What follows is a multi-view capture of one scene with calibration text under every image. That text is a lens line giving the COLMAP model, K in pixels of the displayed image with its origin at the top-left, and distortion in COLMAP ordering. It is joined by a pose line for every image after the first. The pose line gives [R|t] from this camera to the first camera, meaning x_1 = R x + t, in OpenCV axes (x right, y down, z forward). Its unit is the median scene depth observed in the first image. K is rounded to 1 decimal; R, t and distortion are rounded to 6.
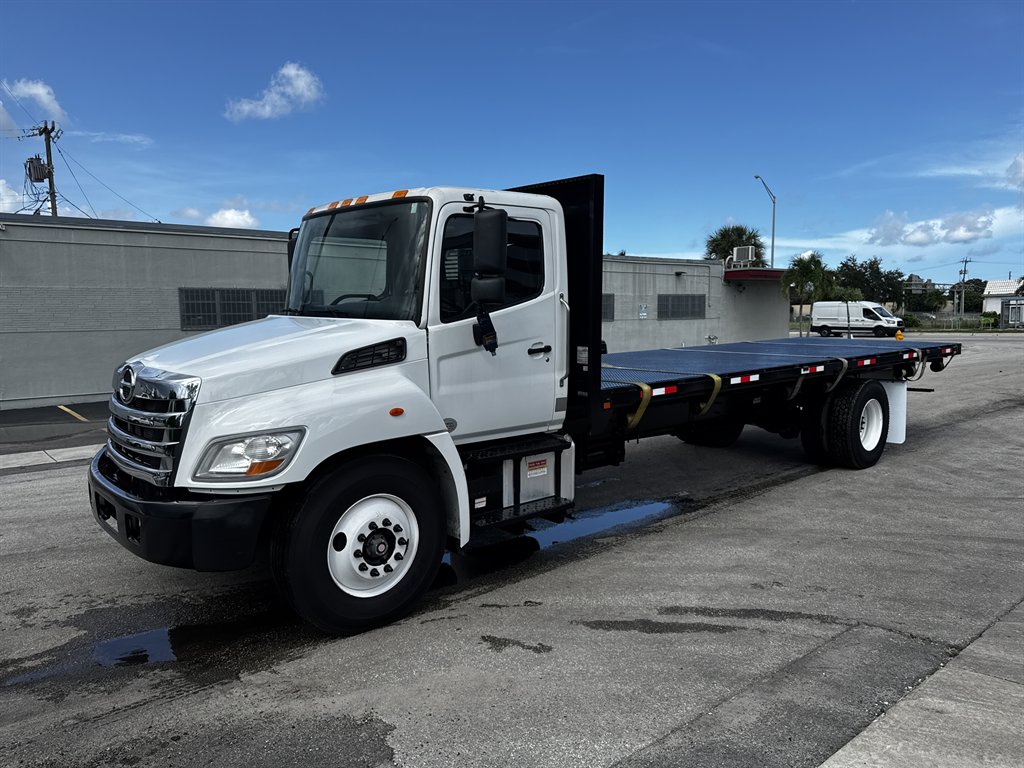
lens RADIAL K [[720.1, 0, 507.0], [0, 720.1, 396.0], [0, 0, 1]] dist [0.010206, -0.011621]
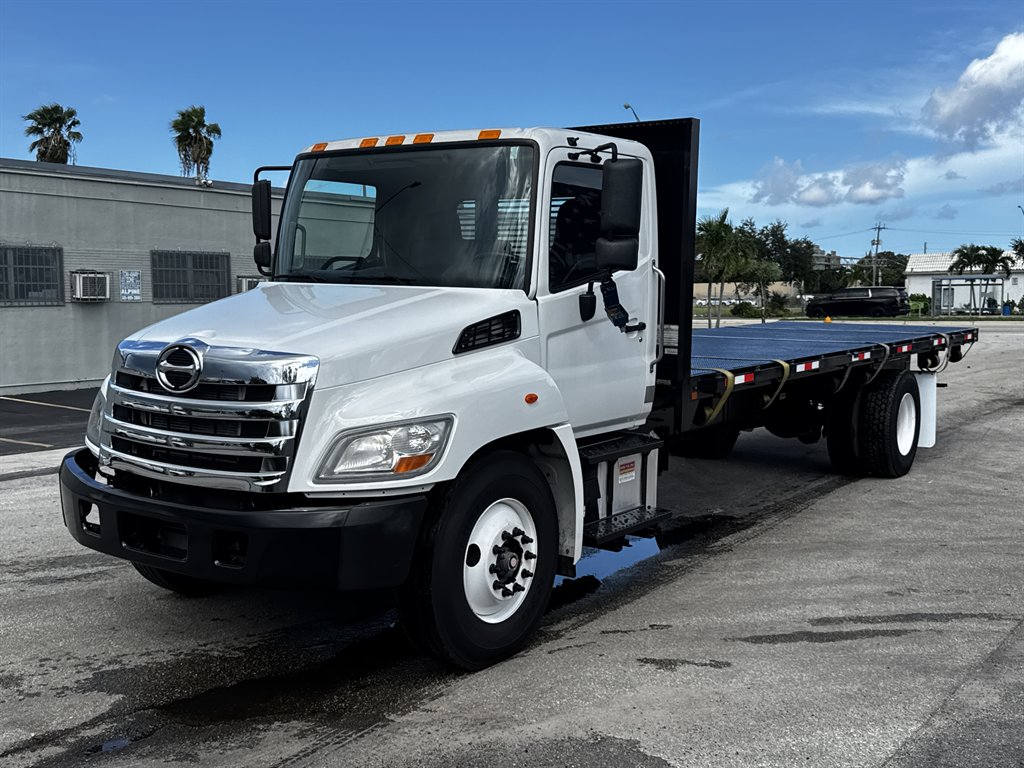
lens RADIAL K [[1065.0, 0, 500.7], [0, 1065.0, 400.7], [0, 0, 1]] dist [0.040783, 0.000000]
pose [[0.973447, -0.011806, 0.228607, -0.409097], [0.014581, 0.999839, -0.010453, 0.032827], [-0.228447, 0.013508, 0.973463, -0.169192]]
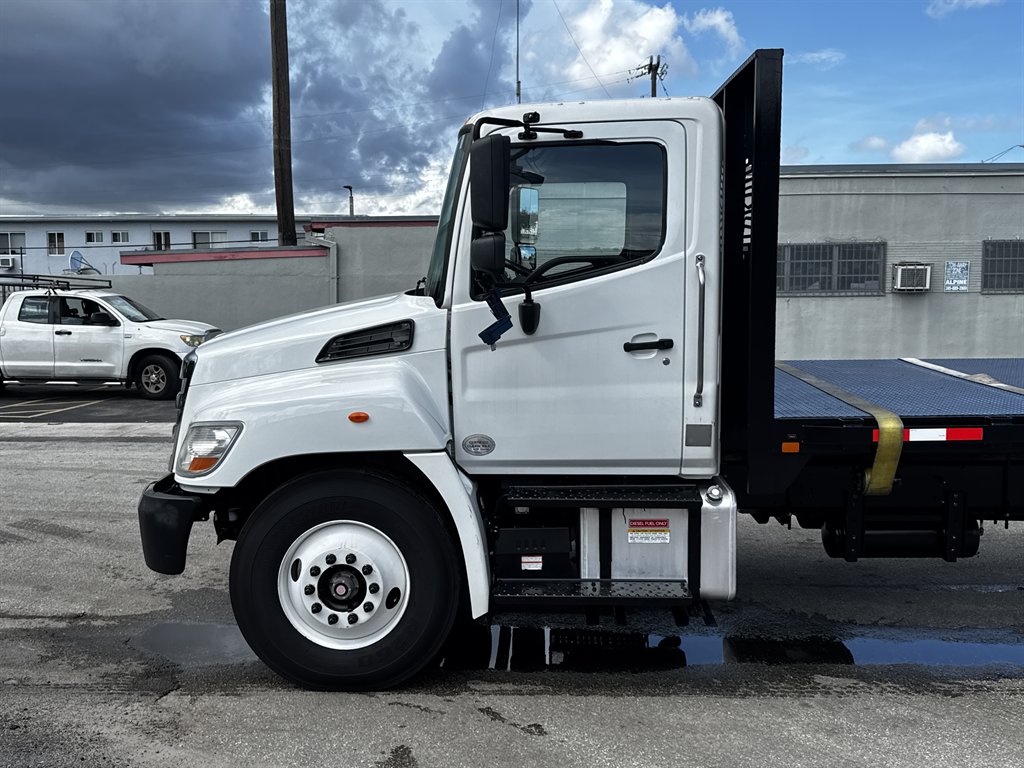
lens RADIAL K [[929.3, 0, 491.7], [0, 929.3, 406.9], [0, 0, 1]] dist [0.044789, 0.000000]
pose [[0.738533, 0.098973, -0.666913, 0.517787], [-0.080988, 0.995027, 0.057981, -0.048688], [0.669335, 0.011191, 0.742877, 0.319610]]
